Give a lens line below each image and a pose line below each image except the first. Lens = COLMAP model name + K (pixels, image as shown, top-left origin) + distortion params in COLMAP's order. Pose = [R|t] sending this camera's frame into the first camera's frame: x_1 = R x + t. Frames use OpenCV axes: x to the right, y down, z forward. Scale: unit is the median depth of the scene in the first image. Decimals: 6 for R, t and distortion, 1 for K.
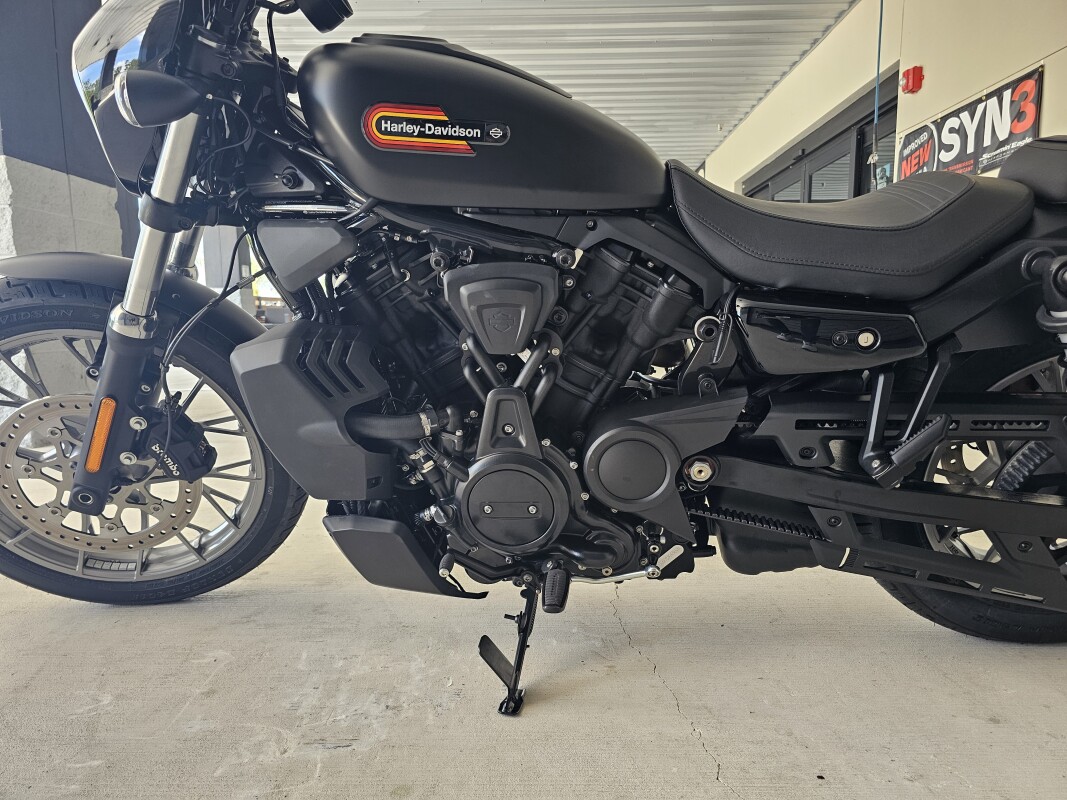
lens RADIAL K [[721.5, 0, 533.5], [0, 721.5, 400.0], [0, 0, 1]] dist [0.043827, -0.038616]
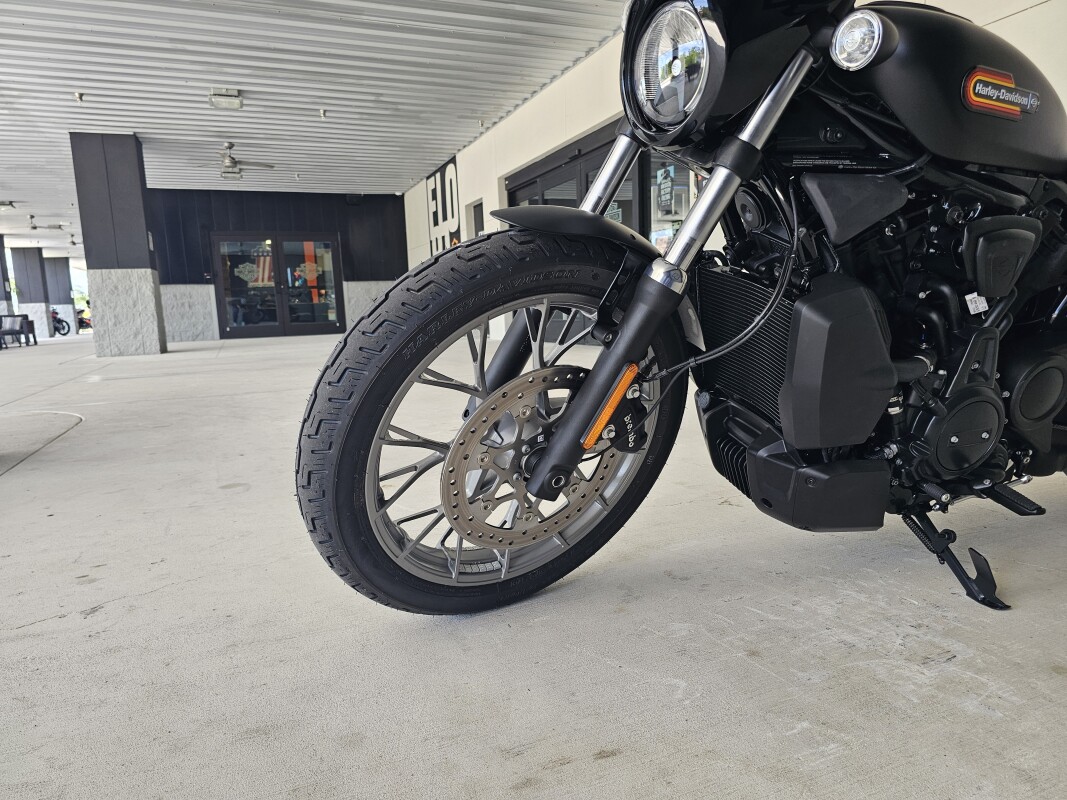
lens RADIAL K [[719.2, 0, 538.8], [0, 719.2, 402.0], [0, 0, 1]] dist [0.068947, -0.068493]
pose [[0.914065, -0.084858, 0.396591, -1.001743], [0.081747, 0.996345, 0.024777, 0.012114], [-0.397244, 0.009772, 0.917661, 0.192532]]
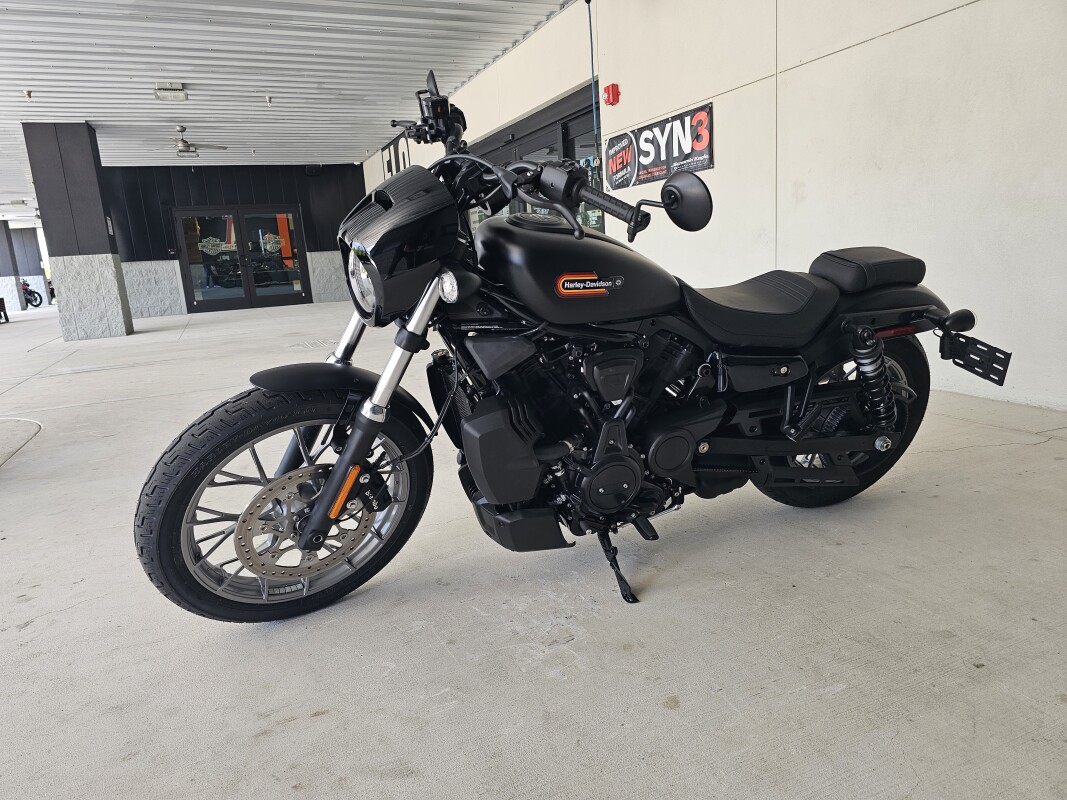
lens RADIAL K [[714.5, 0, 535.0], [0, 714.5, 393.0], [0, 0, 1]] dist [0.066323, -0.059503]
pose [[0.903587, -0.137490, 0.405744, -0.773361], [0.113156, 0.990063, 0.083495, -0.210633], [-0.413191, -0.029532, 0.910165, -0.411633]]
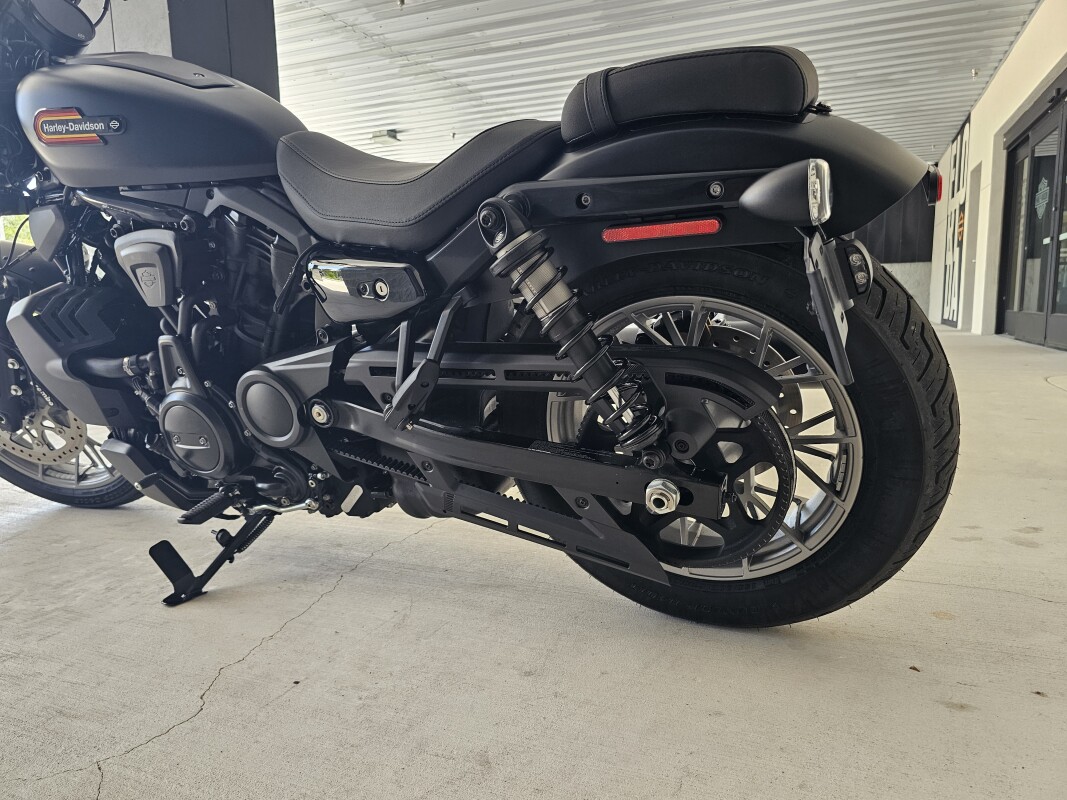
lens RADIAL K [[721.5, 0, 533.5], [0, 721.5, 400.0], [0, 0, 1]] dist [0.043827, -0.038616]
pose [[0.933048, 0.036124, -0.357934, 0.836417], [-0.029450, 0.999276, 0.024084, 0.036983], [0.358545, -0.011930, 0.933436, 0.073887]]
